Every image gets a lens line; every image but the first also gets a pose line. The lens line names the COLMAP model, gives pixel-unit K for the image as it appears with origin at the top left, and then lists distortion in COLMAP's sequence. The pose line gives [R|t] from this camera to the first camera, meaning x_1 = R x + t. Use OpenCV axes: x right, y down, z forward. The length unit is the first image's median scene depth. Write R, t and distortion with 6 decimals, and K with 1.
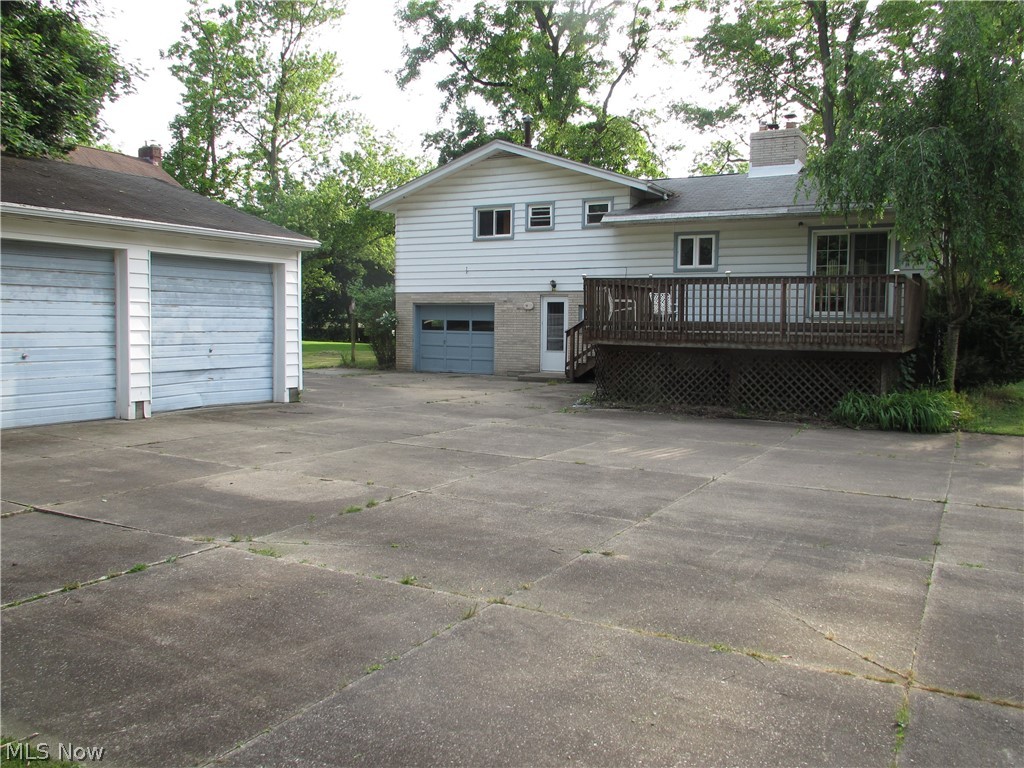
lens RADIAL K [[860.0, 0, 512.0], [0, 860.0, 384.0], [0, 0, 1]] dist [-0.008346, -0.002056]
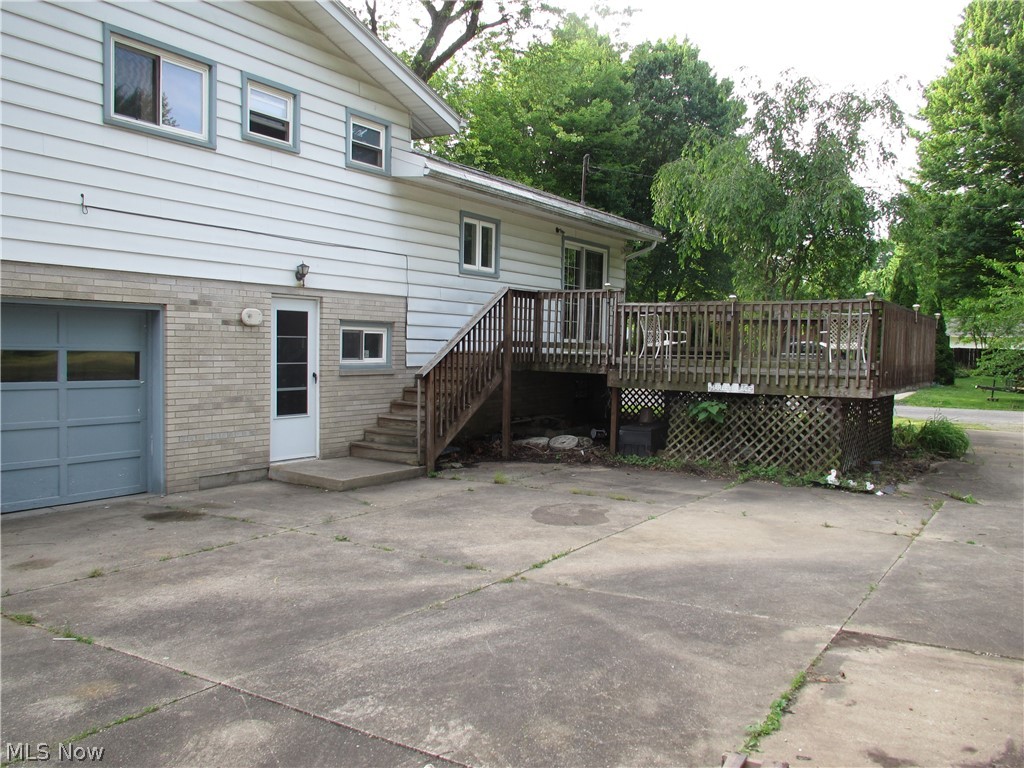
lens RADIAL K [[860.0, 0, 512.0], [0, 860.0, 384.0], [0, 0, 1]] dist [-0.008346, -0.002056]
pose [[0.030494, -0.058245, 0.997836, -0.401671], [0.051013, 0.997090, 0.056643, -0.074519], [-0.998232, 0.049176, 0.033377, 0.850734]]
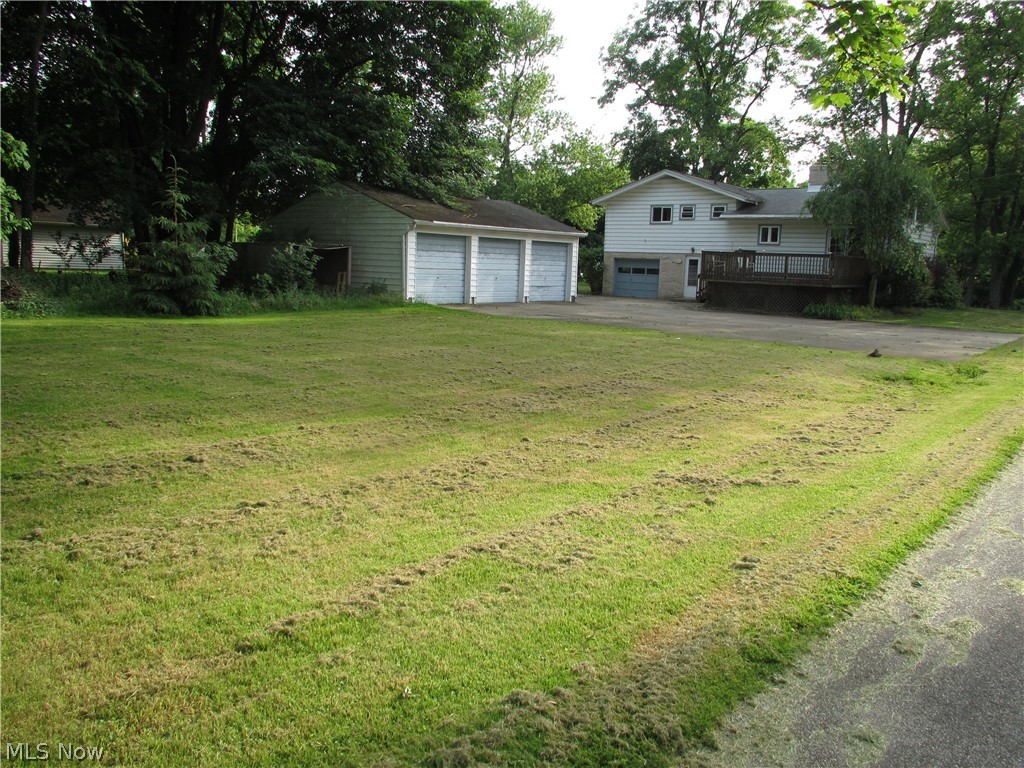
lens RADIAL K [[860.0, 0, 512.0], [0, 860.0, 384.0], [0, 0, 1]] dist [-0.008346, -0.002056]
pose [[0.982968, 0.048167, -0.177350, 0.007519], [-0.036644, 0.997034, 0.067685, 0.058732], [0.180085, -0.060033, 0.981817, -0.868713]]
